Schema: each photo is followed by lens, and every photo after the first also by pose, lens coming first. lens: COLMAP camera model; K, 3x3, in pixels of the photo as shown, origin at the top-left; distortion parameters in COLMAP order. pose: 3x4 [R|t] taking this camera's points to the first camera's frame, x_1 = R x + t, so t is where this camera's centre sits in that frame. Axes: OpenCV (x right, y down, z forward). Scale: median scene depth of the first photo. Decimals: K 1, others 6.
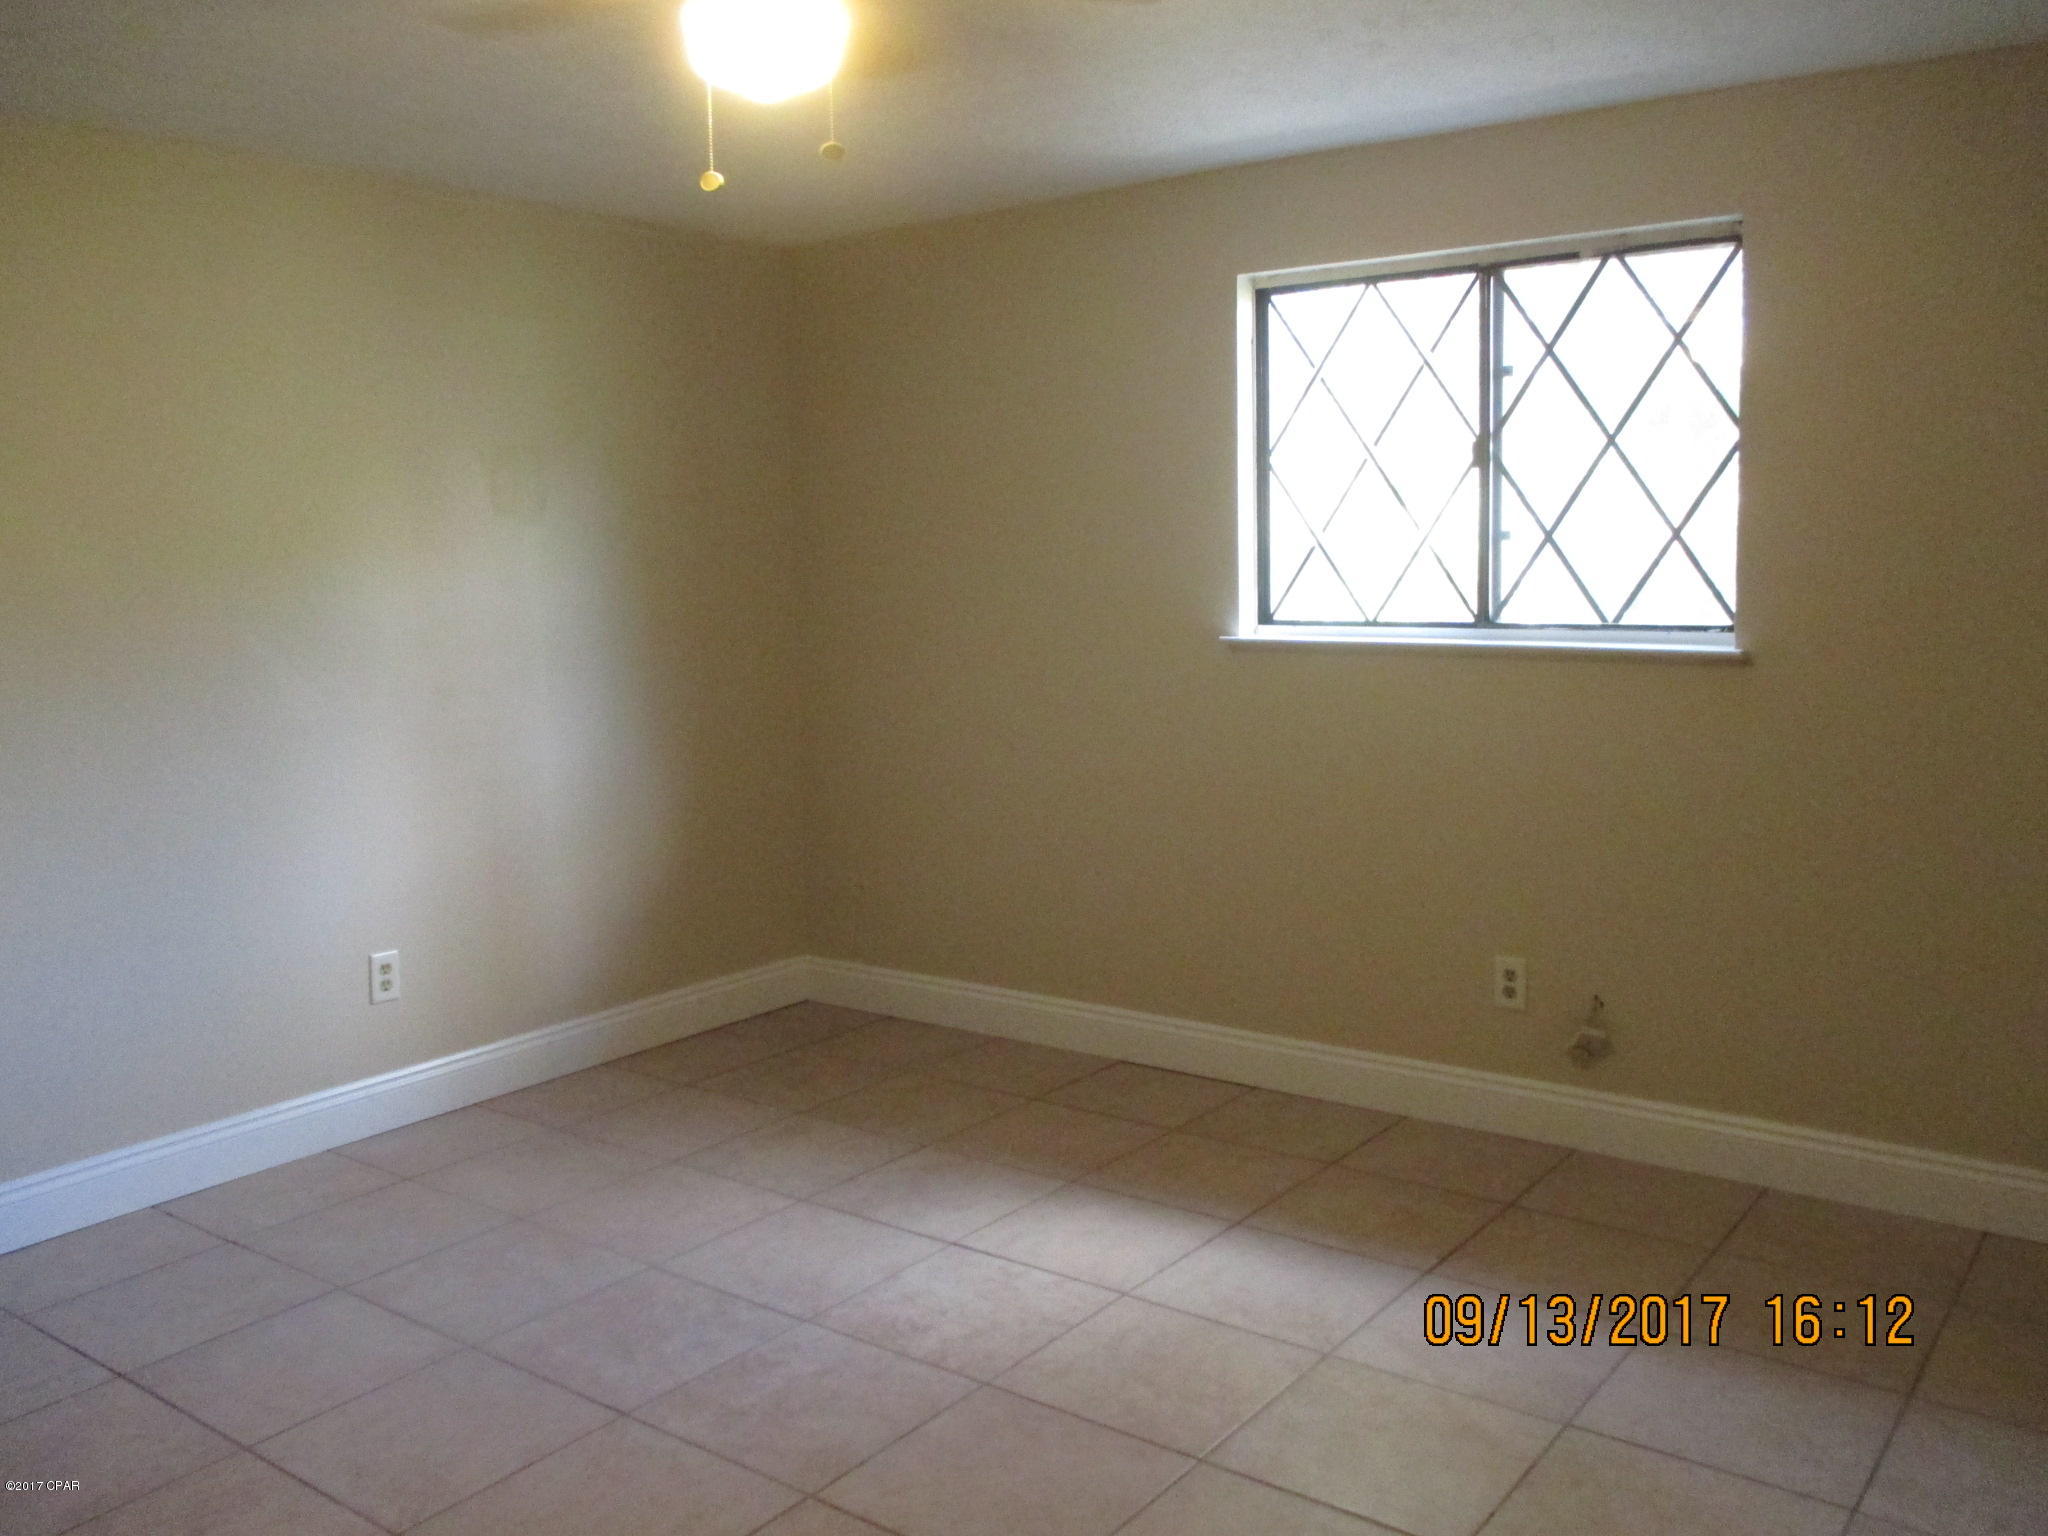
lens RADIAL K [[1719.4, 0, 1031.7], [0, 1719.4, 760.7], [0, 0, 1]] dist [0.008446, -0.061013]
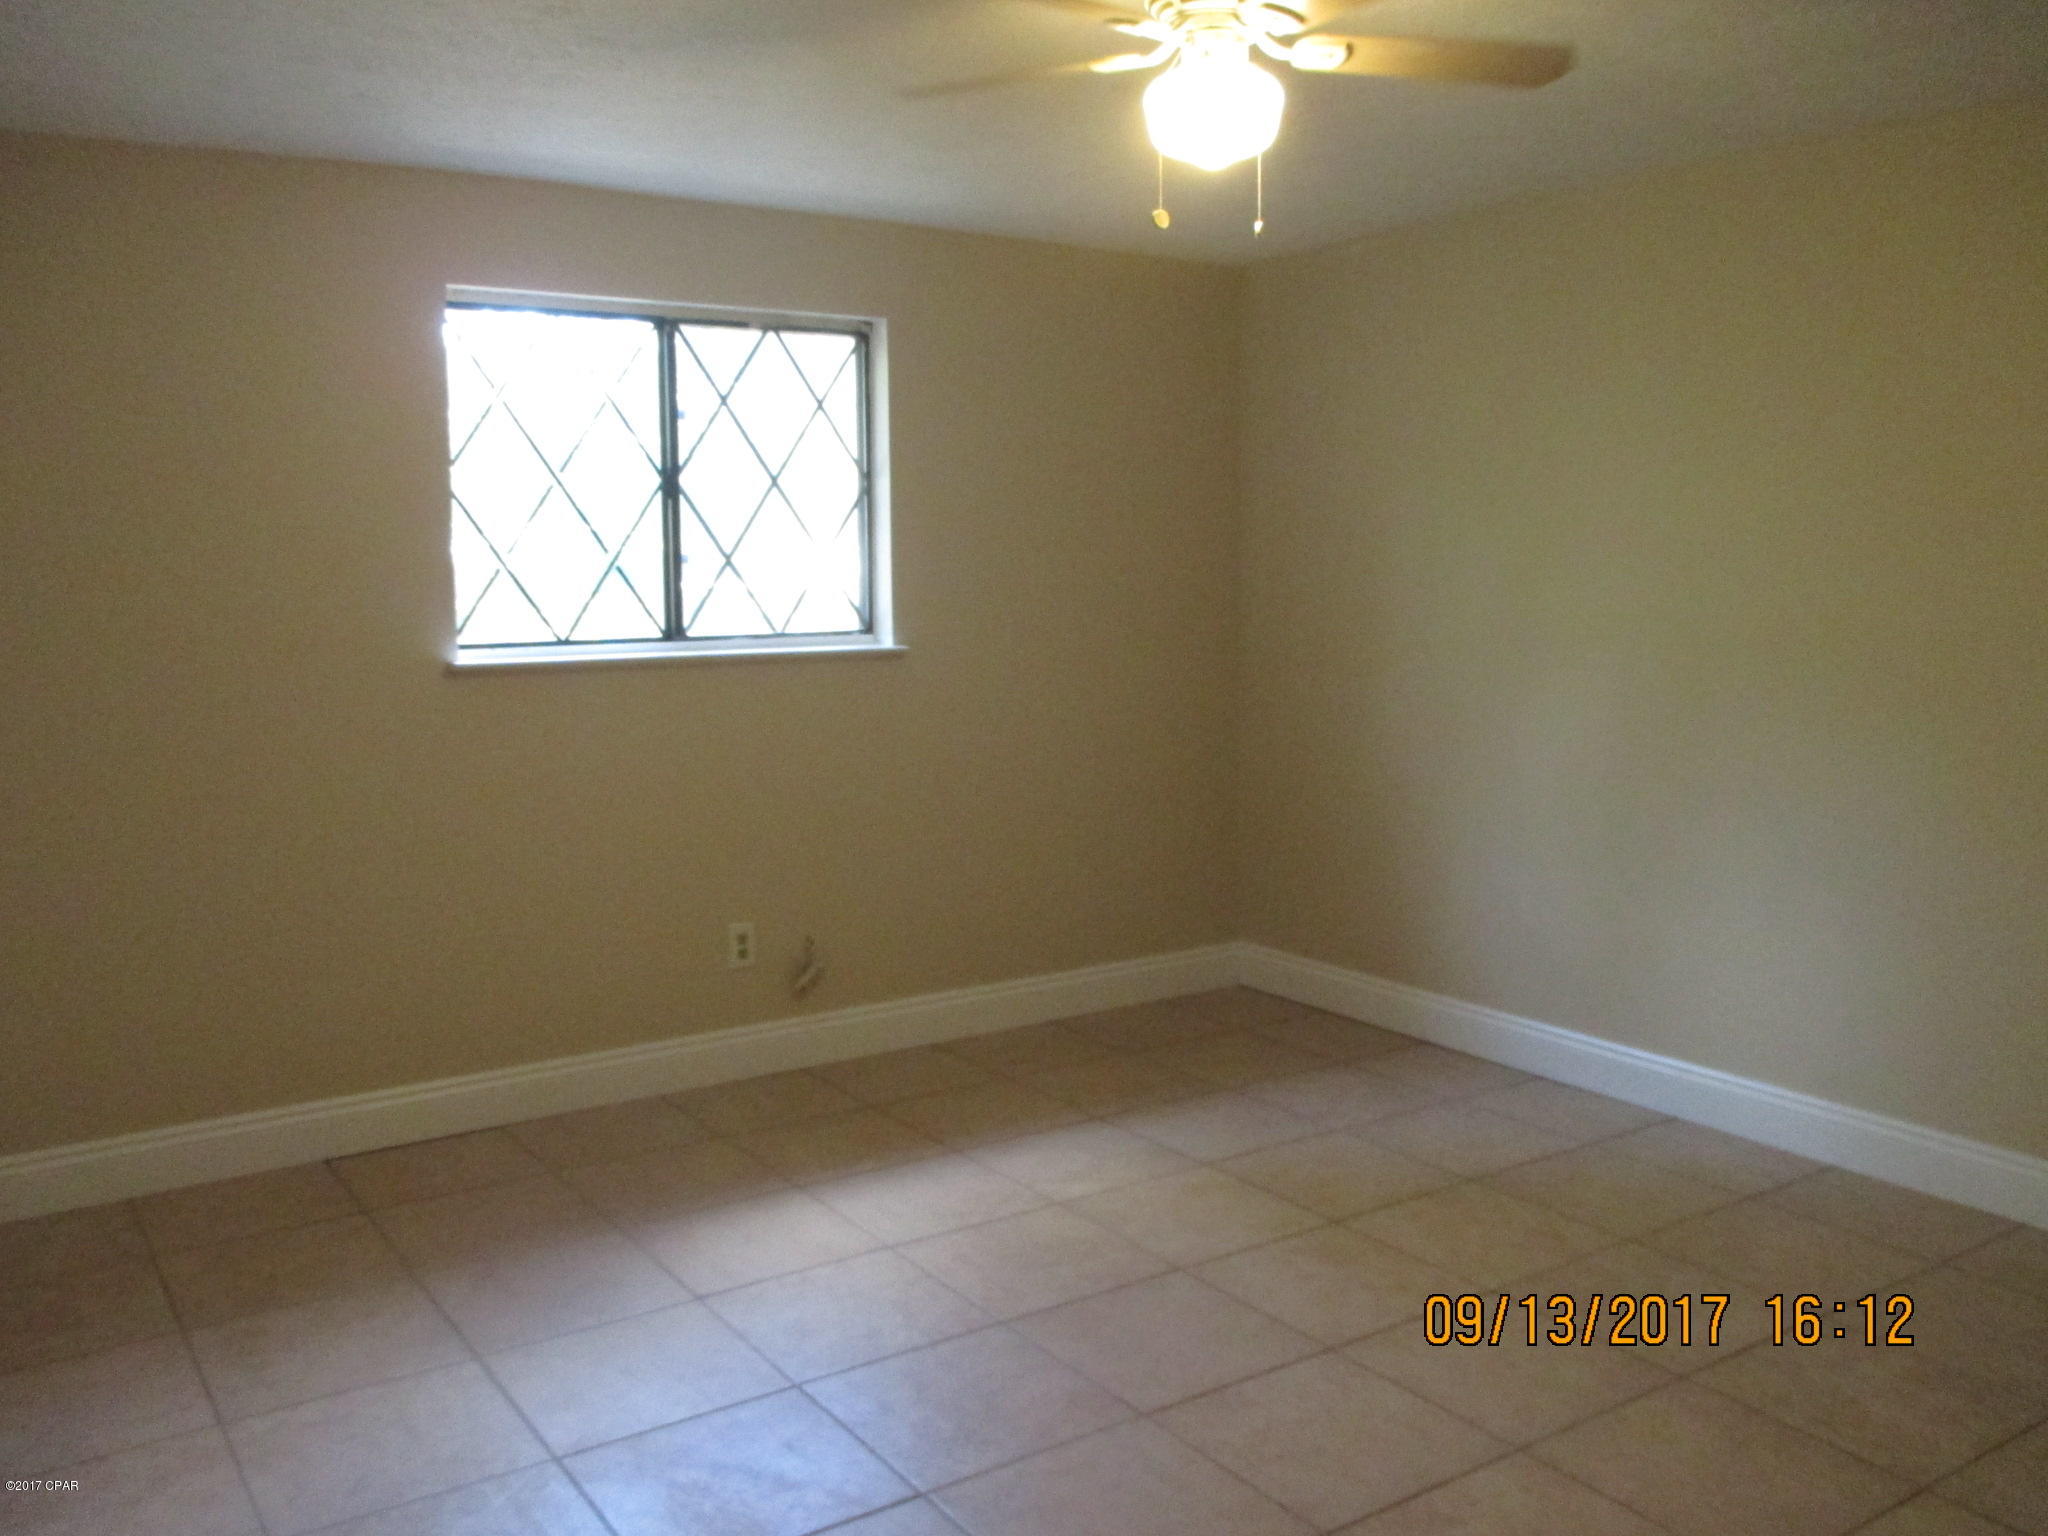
lens RADIAL K [[1719.4, 0, 1031.7], [0, 1719.4, 760.7], [0, 0, 1]] dist [0.008446, -0.061013]
pose [[0.328414, -0.098291, 0.939406, -0.743647], [0.118902, 0.990961, 0.062117, -0.043234], [-0.937020, 0.091297, 0.337133, 0.424262]]
